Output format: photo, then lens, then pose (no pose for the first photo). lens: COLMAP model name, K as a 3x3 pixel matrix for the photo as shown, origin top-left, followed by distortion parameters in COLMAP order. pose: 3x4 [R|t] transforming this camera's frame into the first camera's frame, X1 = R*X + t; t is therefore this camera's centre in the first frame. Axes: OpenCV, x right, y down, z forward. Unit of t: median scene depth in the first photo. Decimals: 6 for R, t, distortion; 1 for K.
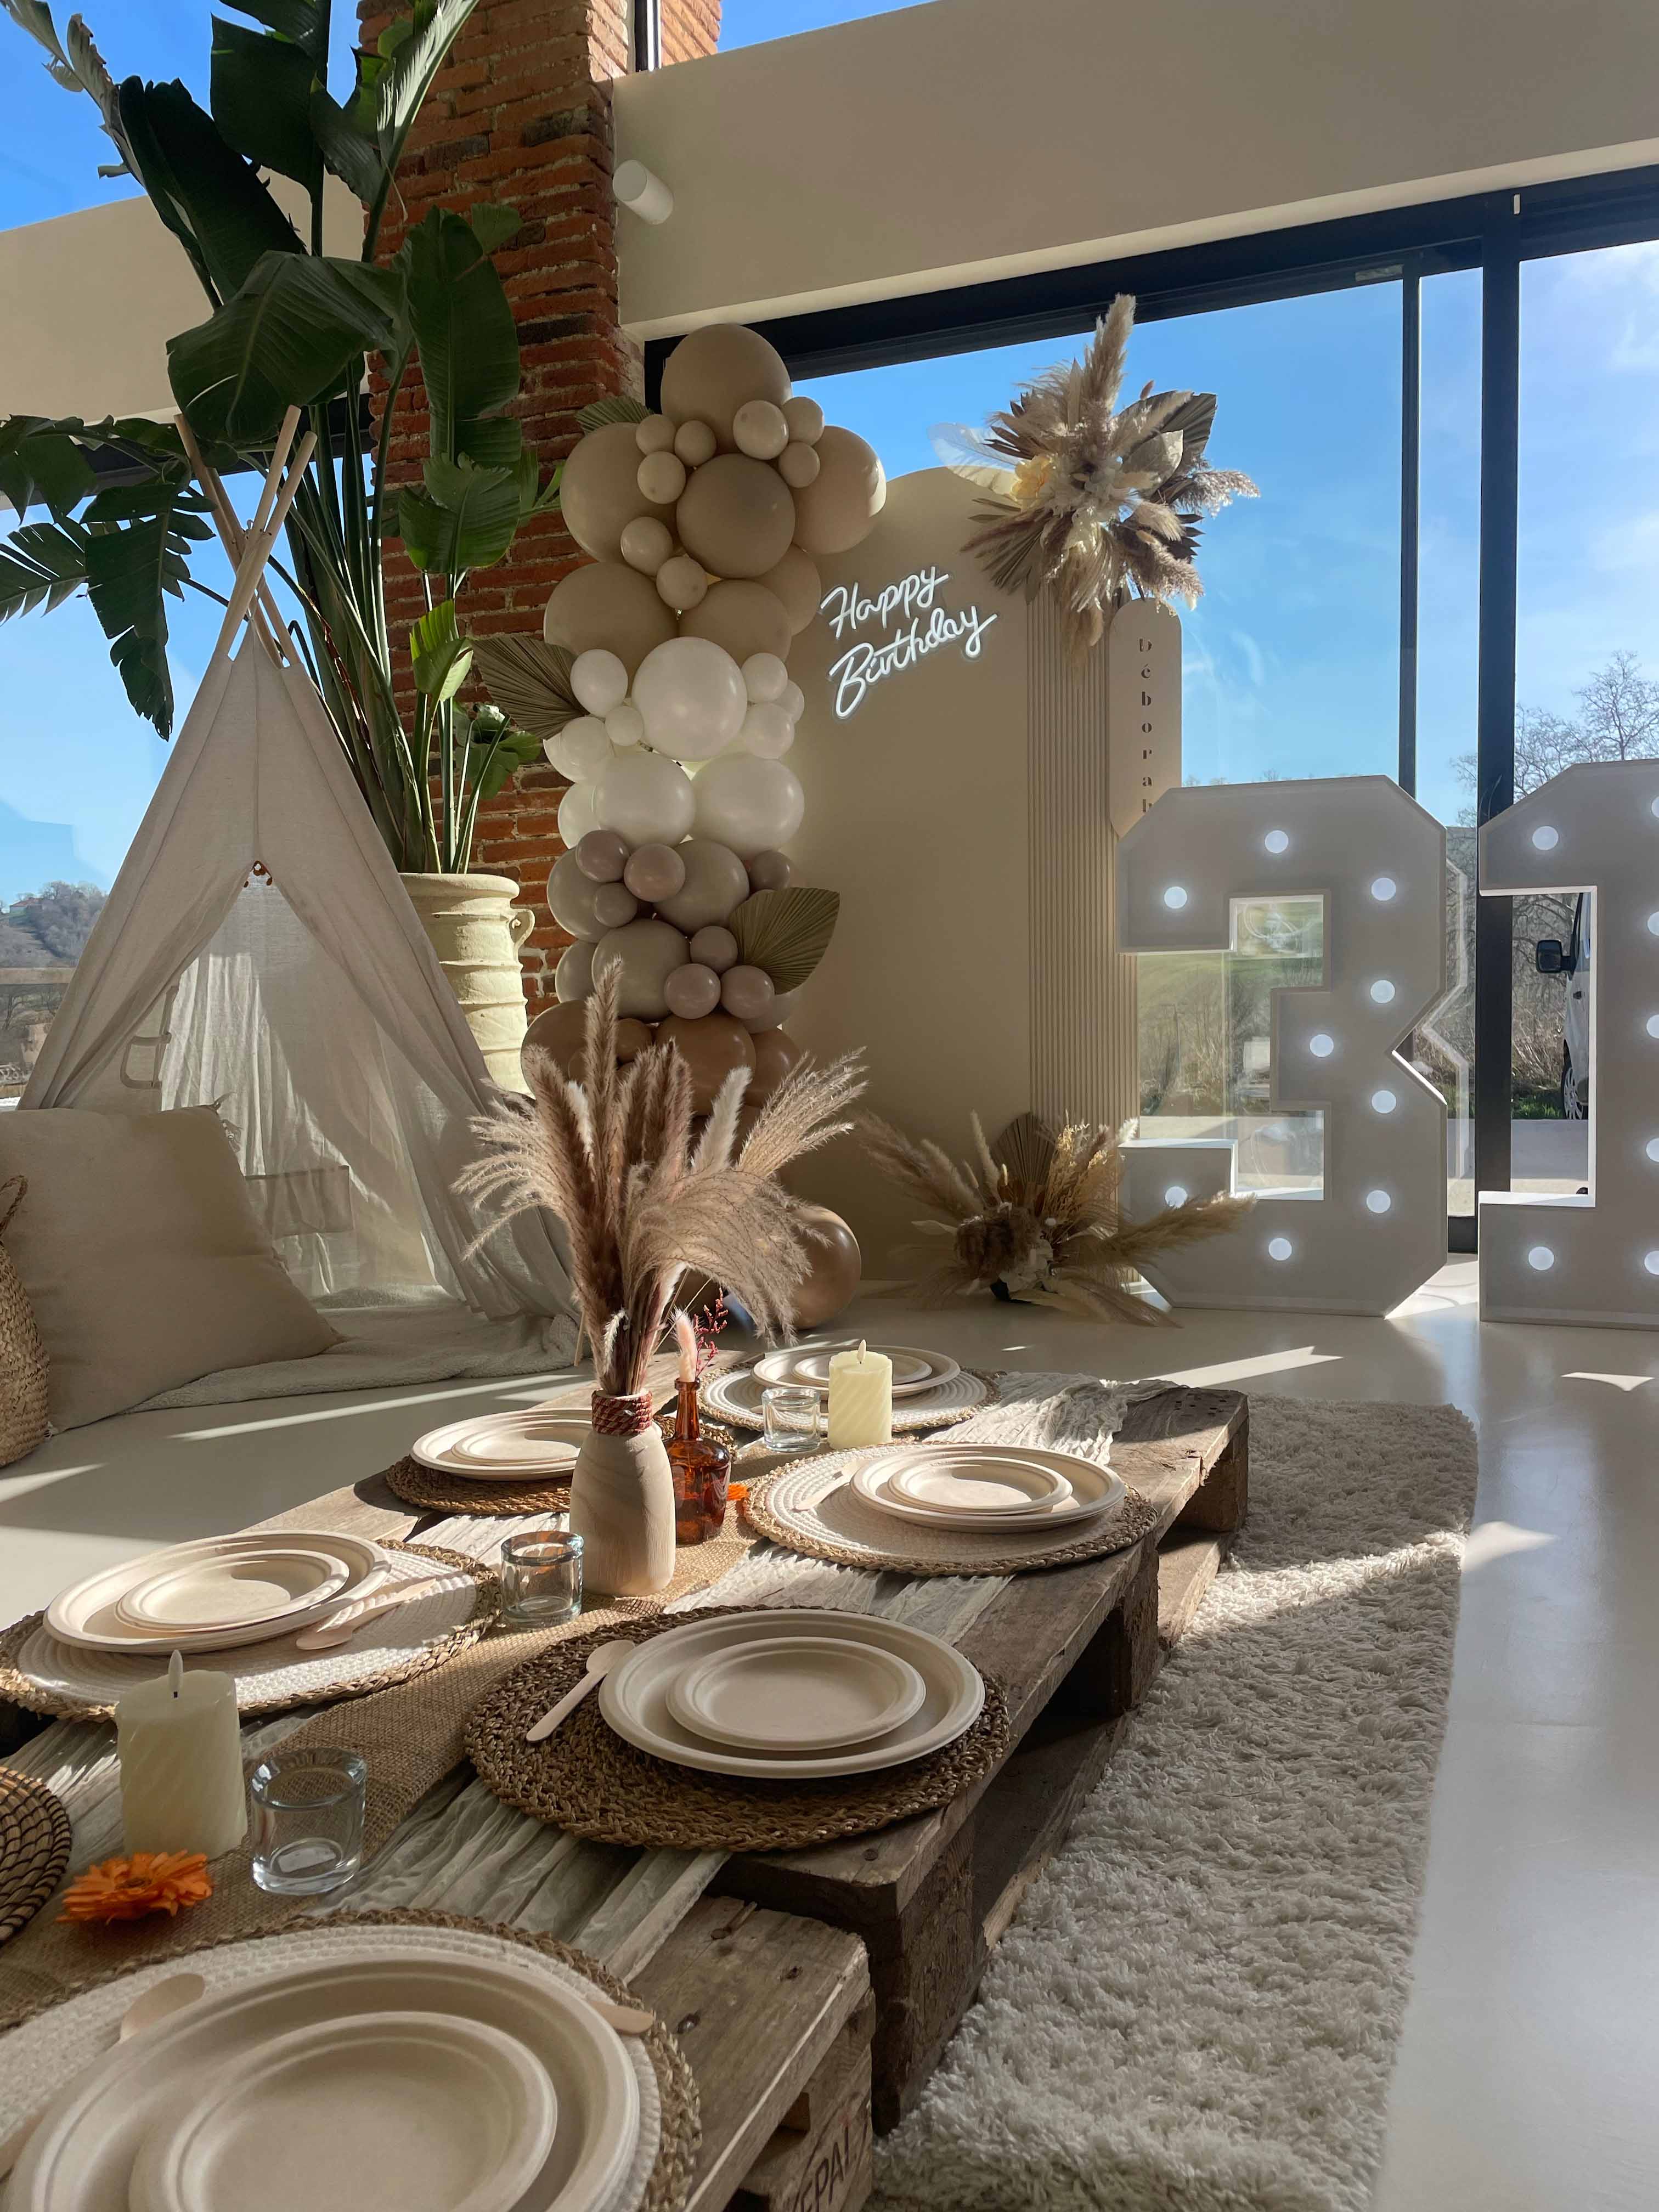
lens RADIAL K [[1675.2, 0, 821.0], [0, 1675.2, 1105.6], [0, 0, 1]] dist [-0.002470, -0.000762]
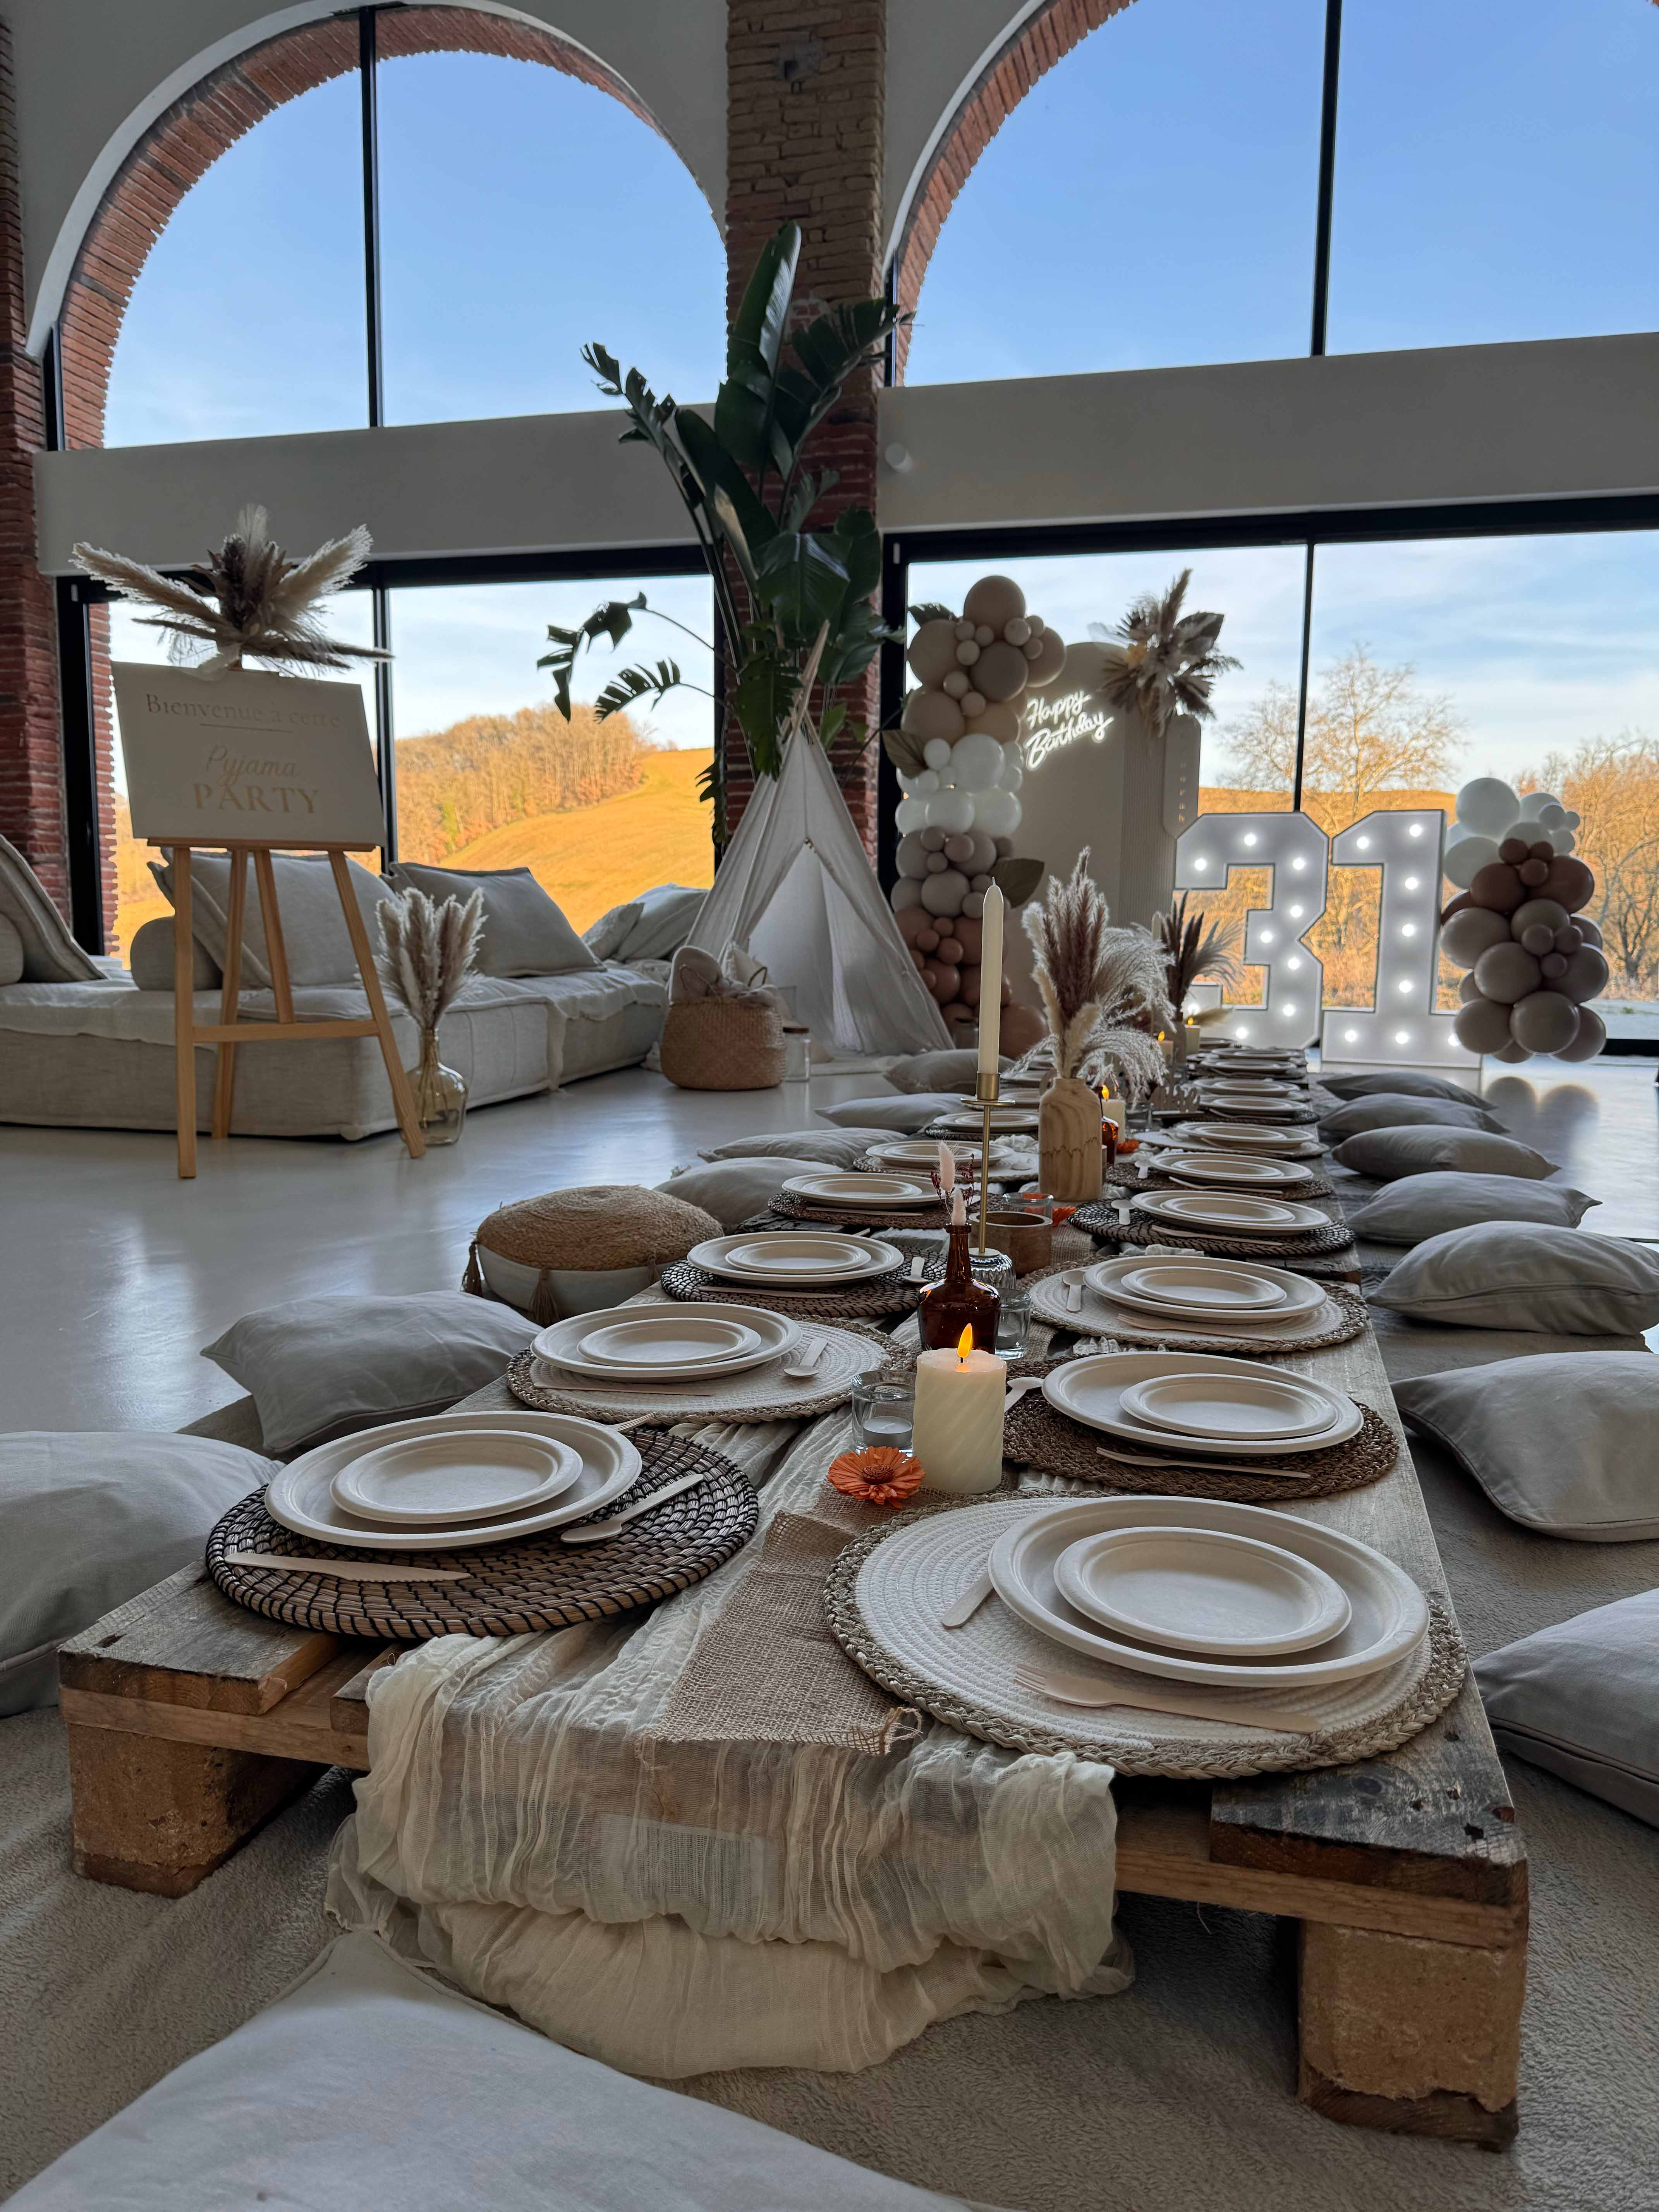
lens RADIAL K [[1559.3, 0, 829.5], [0, 1559.3, 1106.0], [0, 0, 1]] dist [0.034449, -0.057212]
pose [[0.991324, 0.010470, 0.131020, -0.463648], [-0.016919, 0.998694, 0.048207, 0.083300], [-0.130344, -0.050005, 0.990207, -0.816909]]
